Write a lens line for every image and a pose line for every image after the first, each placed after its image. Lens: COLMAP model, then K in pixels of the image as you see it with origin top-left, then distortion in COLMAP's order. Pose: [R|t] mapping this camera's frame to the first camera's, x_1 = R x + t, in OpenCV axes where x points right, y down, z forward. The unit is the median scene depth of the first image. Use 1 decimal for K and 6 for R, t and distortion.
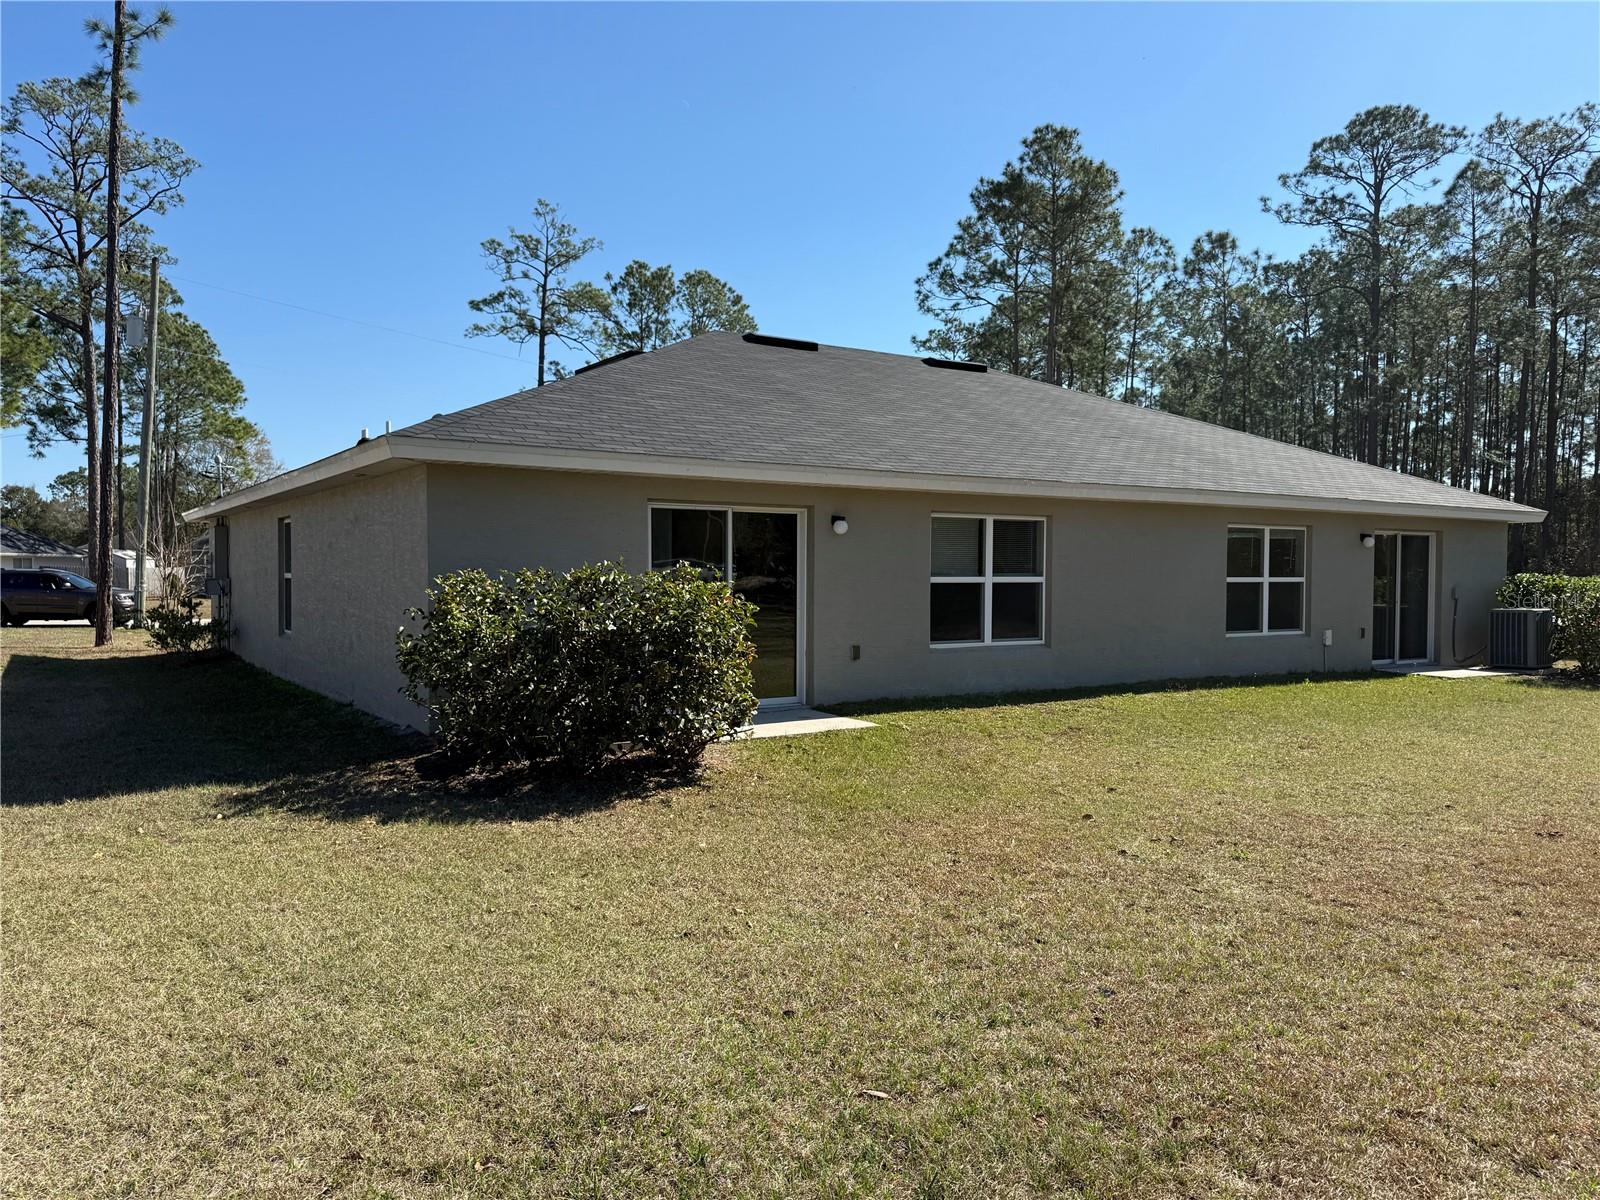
lens RADIAL K [[1174.6, 0, 800.0], [0, 1174.6, 600.0], [0, 0, 1]] dist [0.087160, -0.113923]
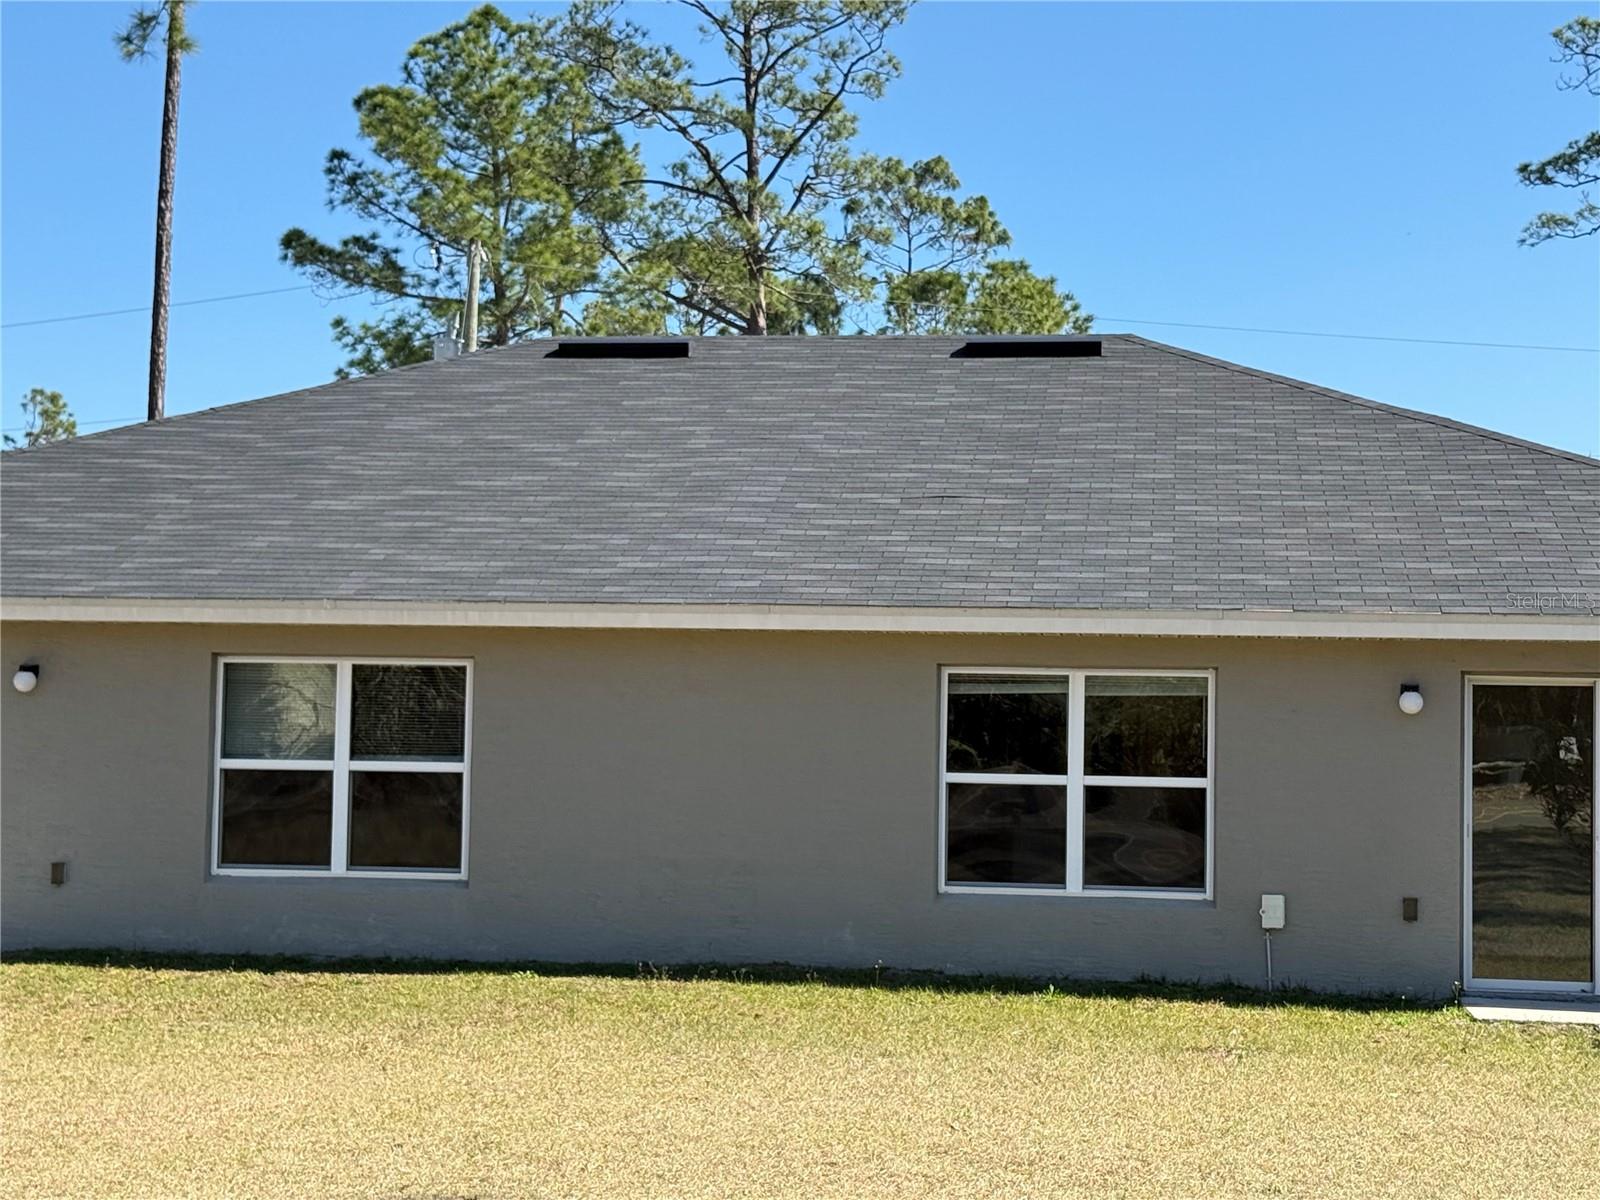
lens RADIAL K [[2889.3, 0, 800.0], [0, 2889.3, 600.0], [0, 0, 1]] dist [0.187973, -0.146152]
pose [[0.750465, -0.024597, -0.660452, 0.319152], [-0.031404, 0.996851, -0.072809, -0.000233], [0.660164, 0.075381, 0.747330, 0.010596]]
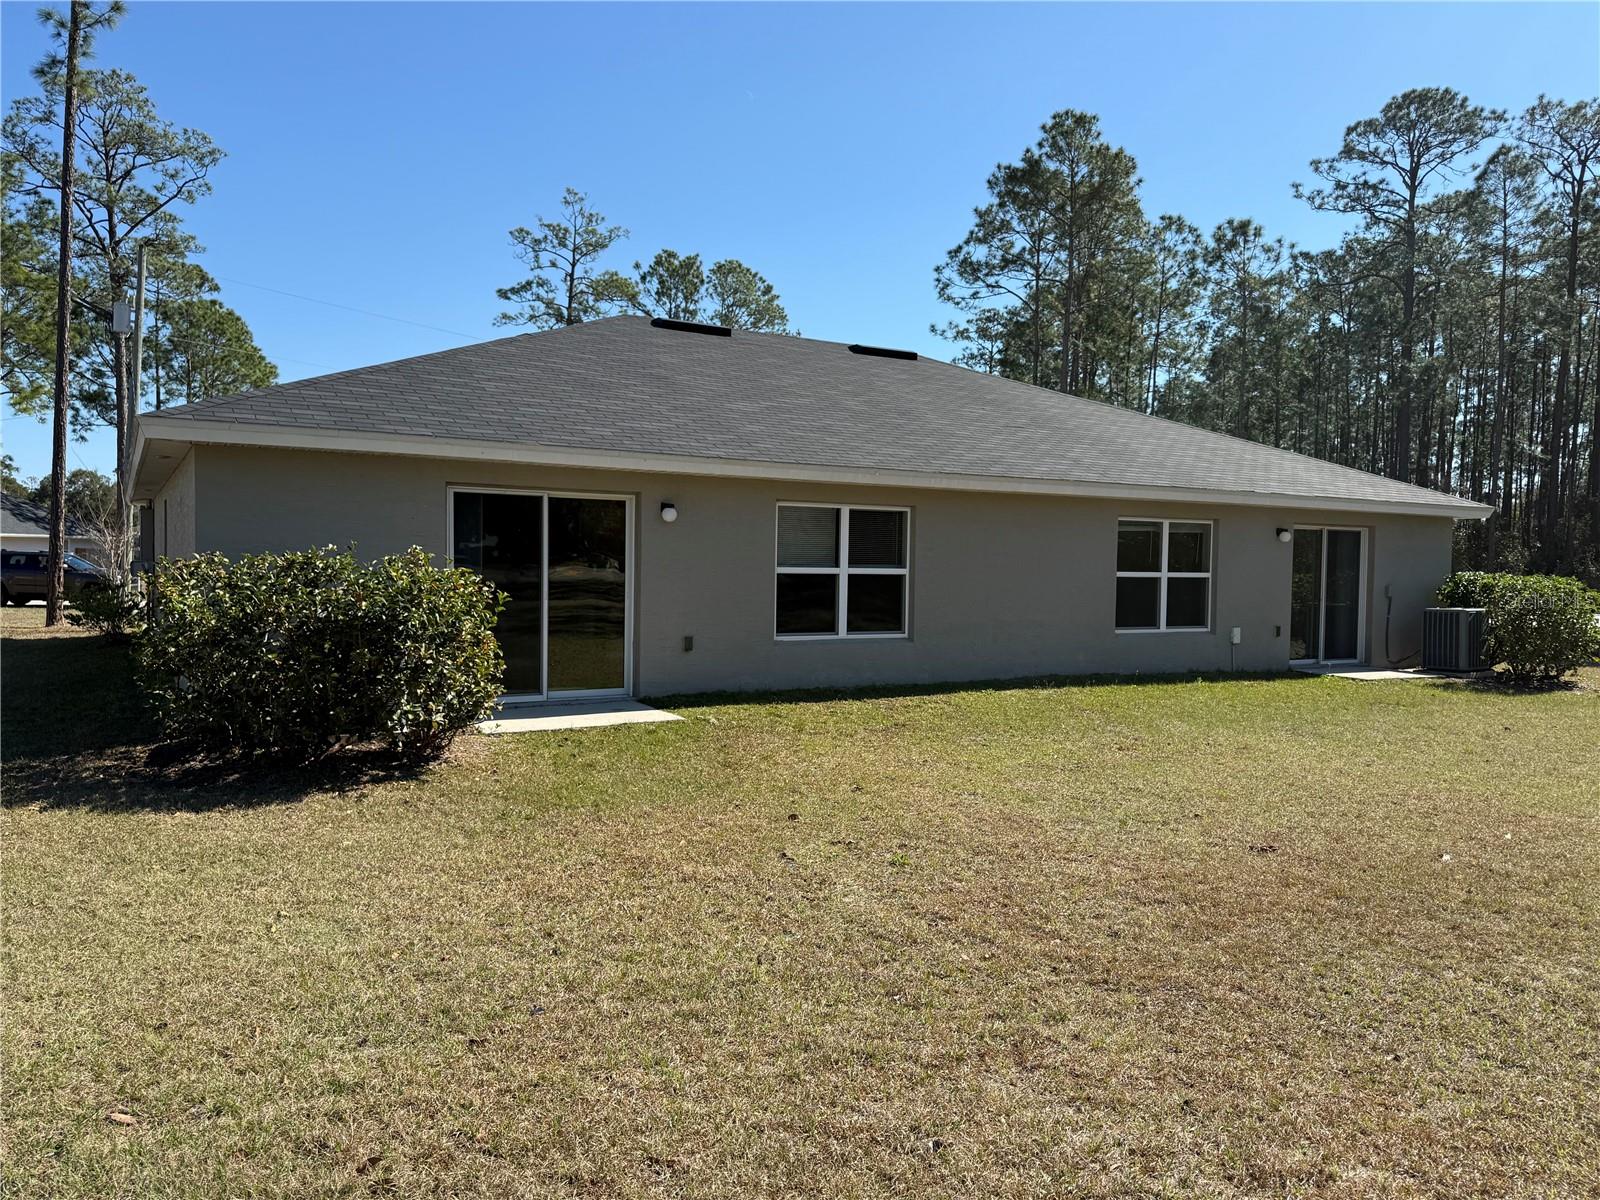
lens RADIAL K [[1175.1, 0, 801.5], [0, 1175.1, 593.8], [0, 0, 1]] dist [0.079385, -0.098934]
pose [[0.998732, 0.013156, -0.048600, 0.042035], [-0.013014, 0.999910, 0.003234, -0.000232], [0.048639, -0.002597, 0.998813, 0.007043]]
